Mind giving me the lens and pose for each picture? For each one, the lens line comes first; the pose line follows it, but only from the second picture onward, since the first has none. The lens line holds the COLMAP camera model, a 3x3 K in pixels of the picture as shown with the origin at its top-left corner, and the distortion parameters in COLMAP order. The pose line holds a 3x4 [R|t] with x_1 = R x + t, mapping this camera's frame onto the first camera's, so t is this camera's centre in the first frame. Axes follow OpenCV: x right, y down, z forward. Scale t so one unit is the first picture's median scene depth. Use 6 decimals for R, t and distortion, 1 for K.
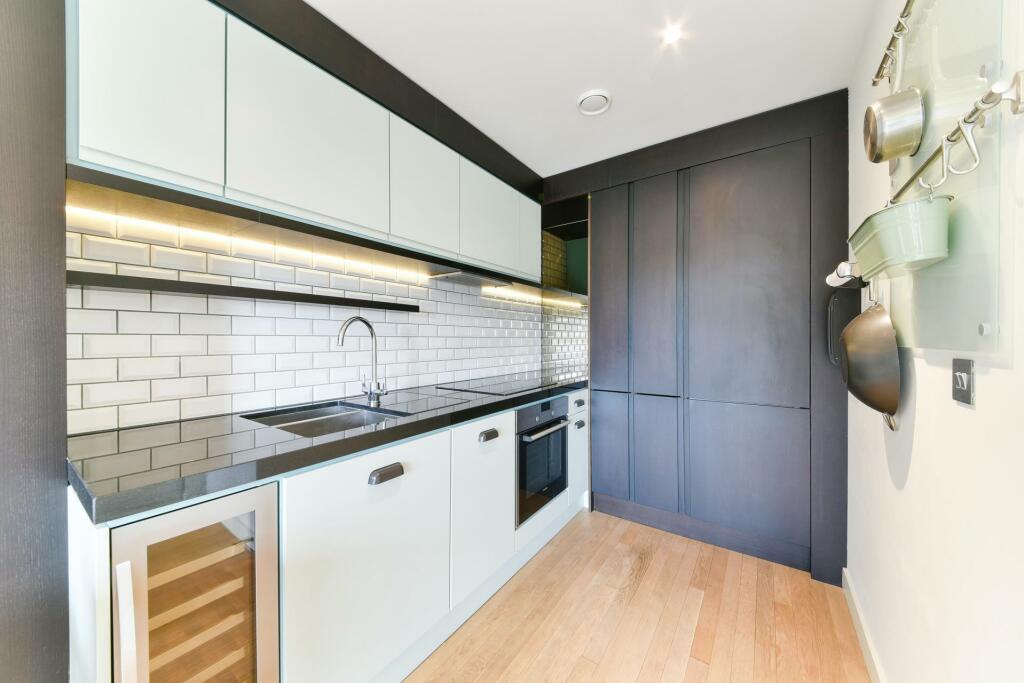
lens RADIAL K [[365.4, 0, 514.3], [0, 365.4, 337.6], [0, 0, 1]] dist [0.000028, -0.000064]
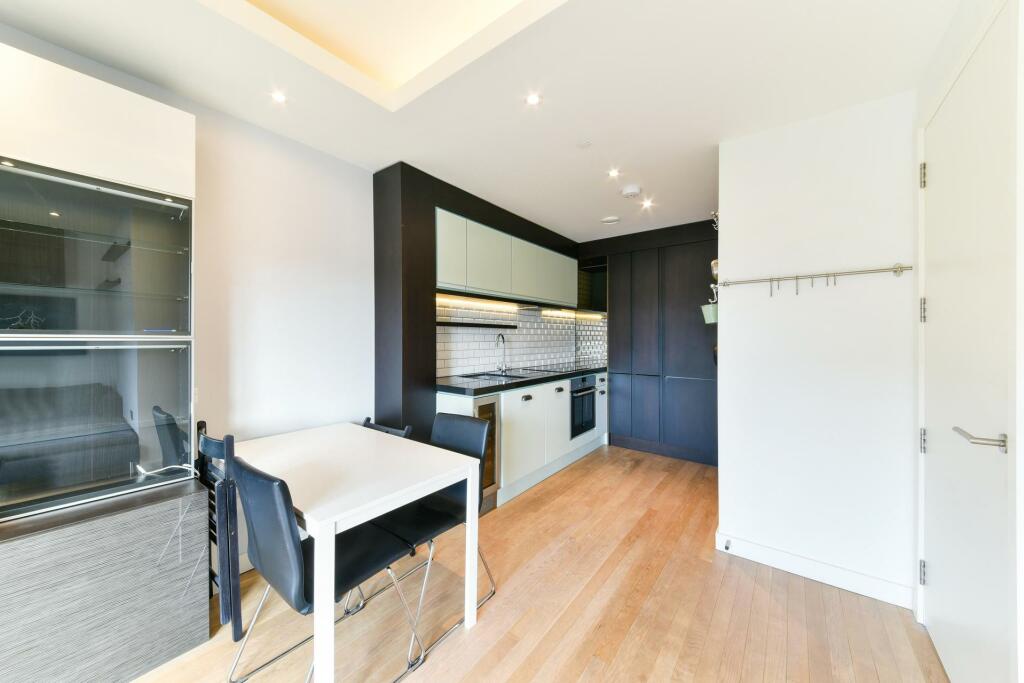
lens RADIAL K [[357.8, 0, 511.6], [0, 357.8, 334.4], [0, 0, 1]] dist [0.000257, 0.000008]
pose [[0.998423, -0.000970, -0.056135, -0.163163], [0.000628, 0.999981, -0.006112, -0.025402], [0.056140, 0.006067, 0.998404, -0.755740]]
